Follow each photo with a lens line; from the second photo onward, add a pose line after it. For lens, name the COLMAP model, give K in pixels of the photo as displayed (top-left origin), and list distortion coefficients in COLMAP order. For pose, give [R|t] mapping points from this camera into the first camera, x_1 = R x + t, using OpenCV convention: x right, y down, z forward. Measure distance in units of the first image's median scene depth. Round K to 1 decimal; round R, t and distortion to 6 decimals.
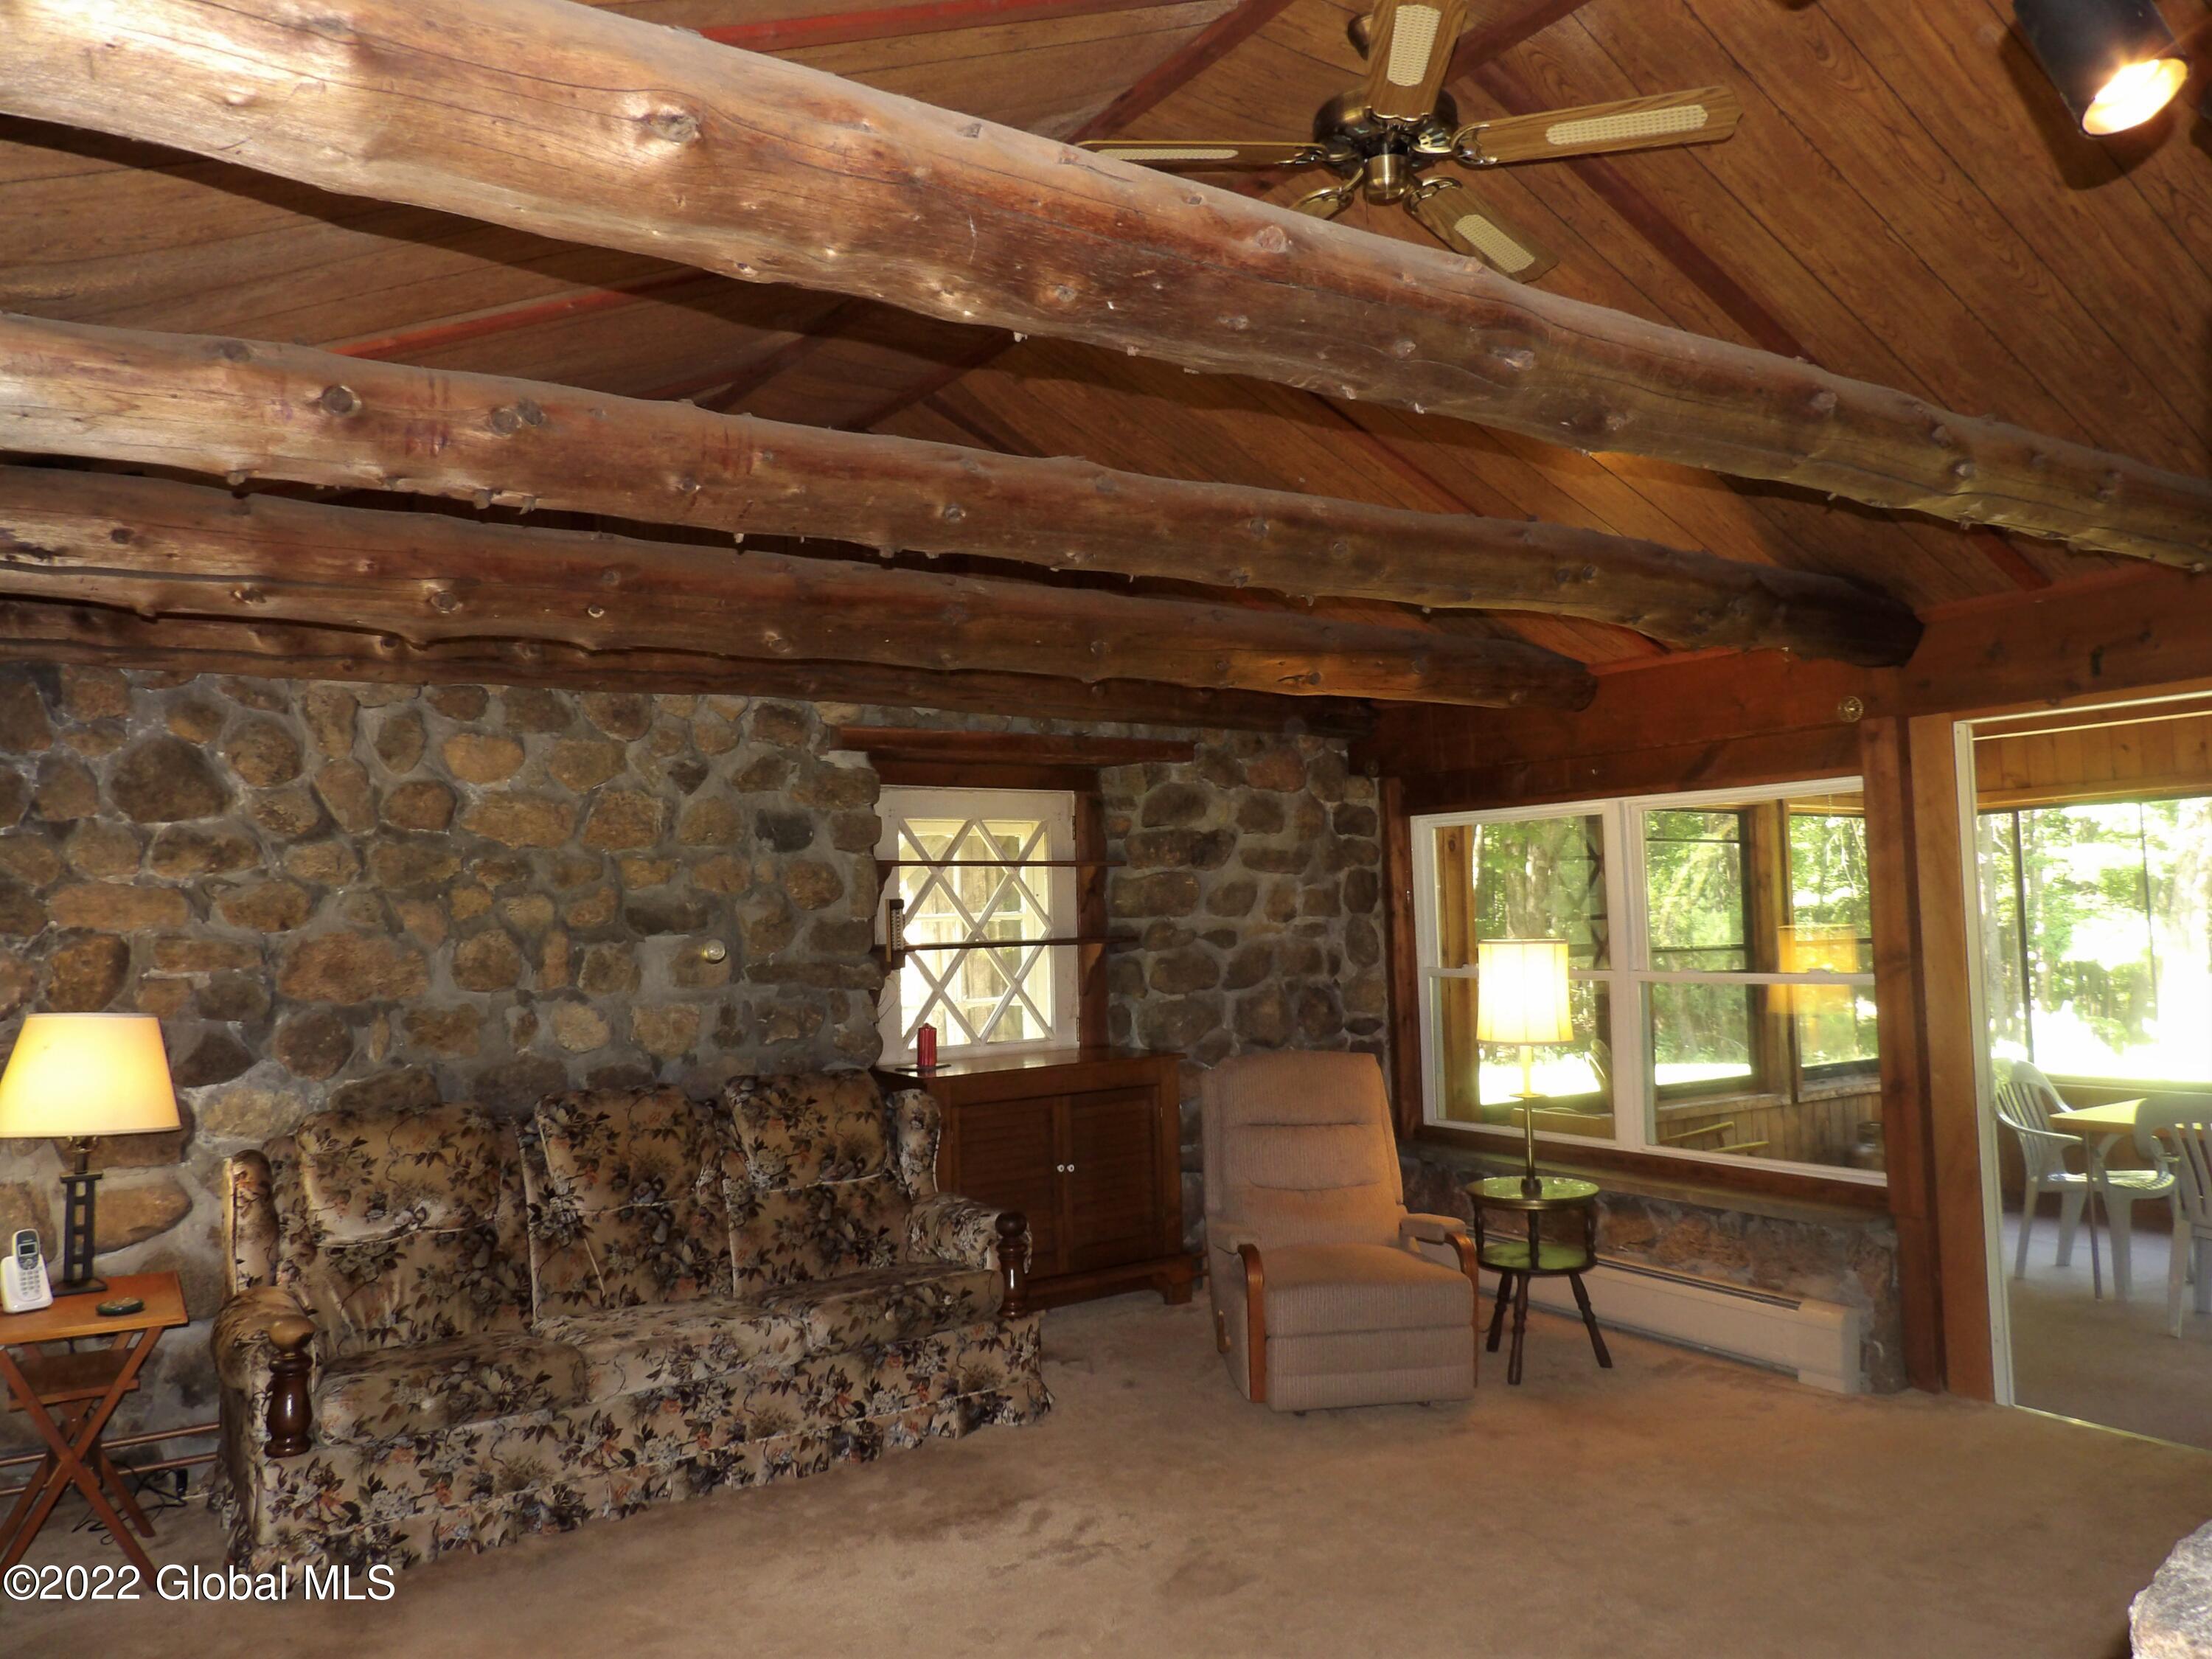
lens RADIAL K [[1587.8, 0, 1094.6], [0, 1587.8, 823.0], [0, 0, 1]] dist [-0.034356, 0.043705]
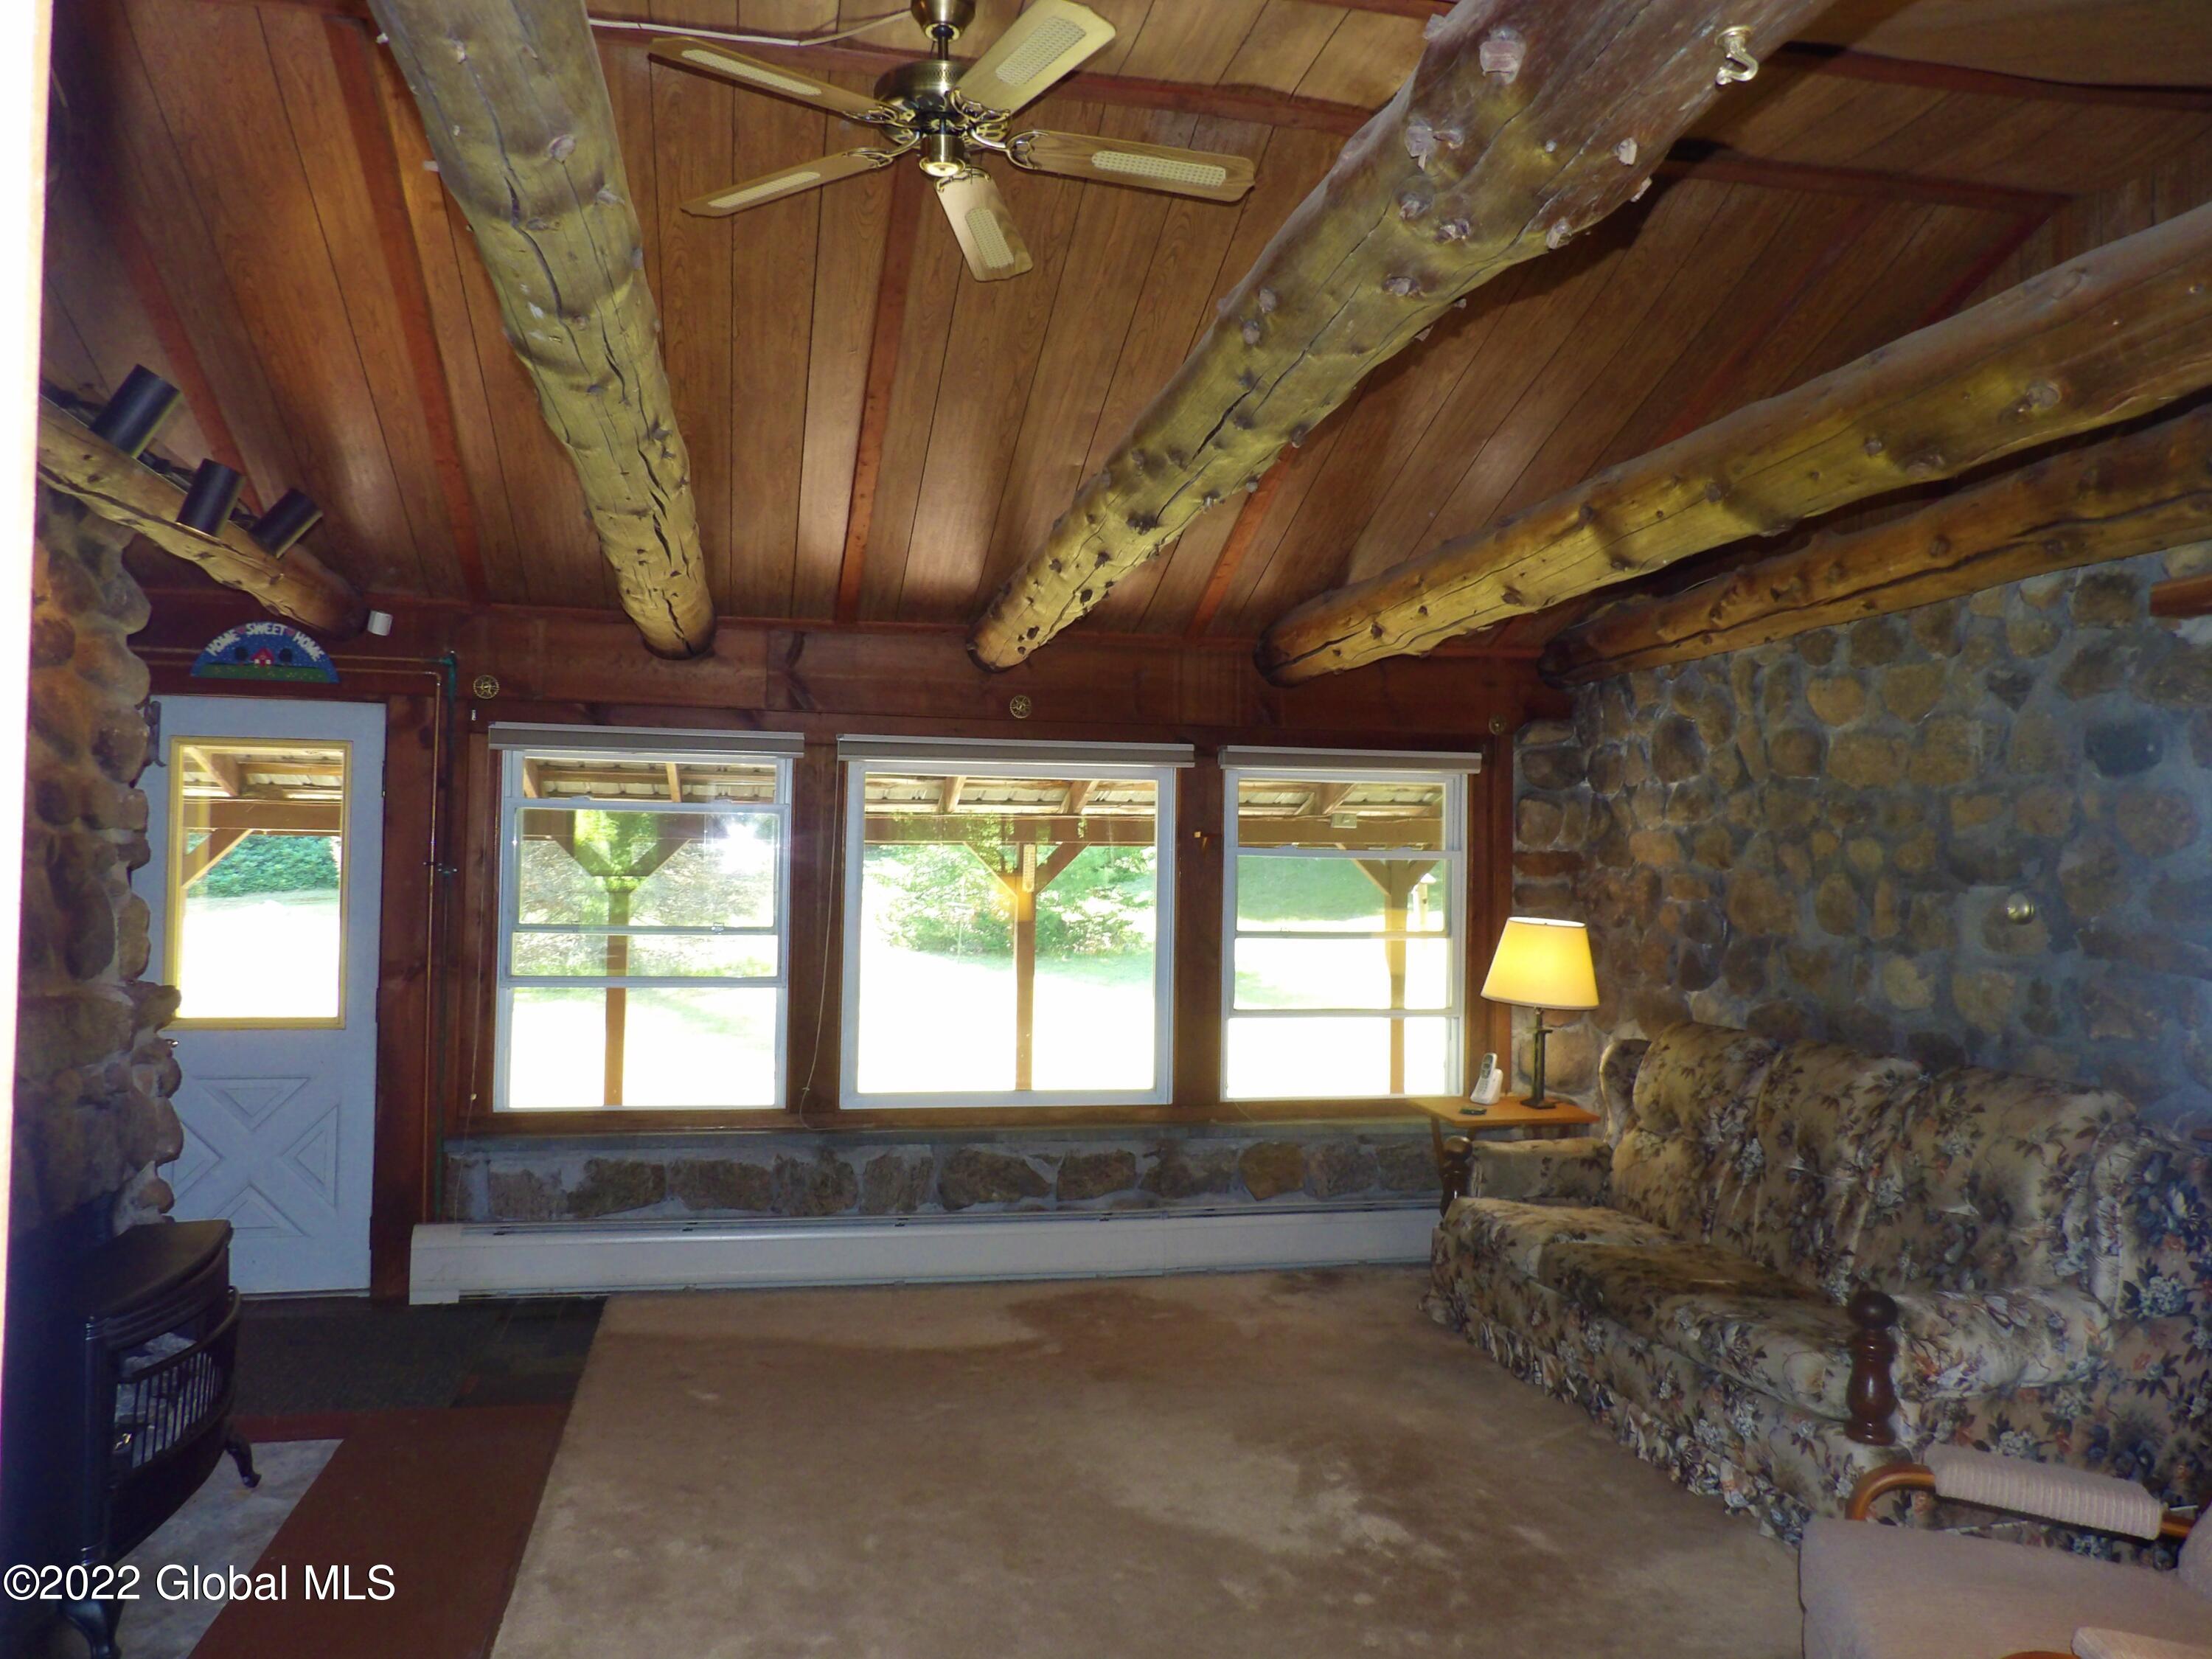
lens RADIAL K [[1587.8, 0, 1094.6], [0, 1587.8, 823.0], [0, 0, 1]] dist [-0.034356, 0.043705]
pose [[-0.378079, -0.001981, -0.925771, 0.692400], [0.054932, 0.998188, -0.024570, 0.034011], [0.924142, -0.060144, -0.377285, 0.918708]]
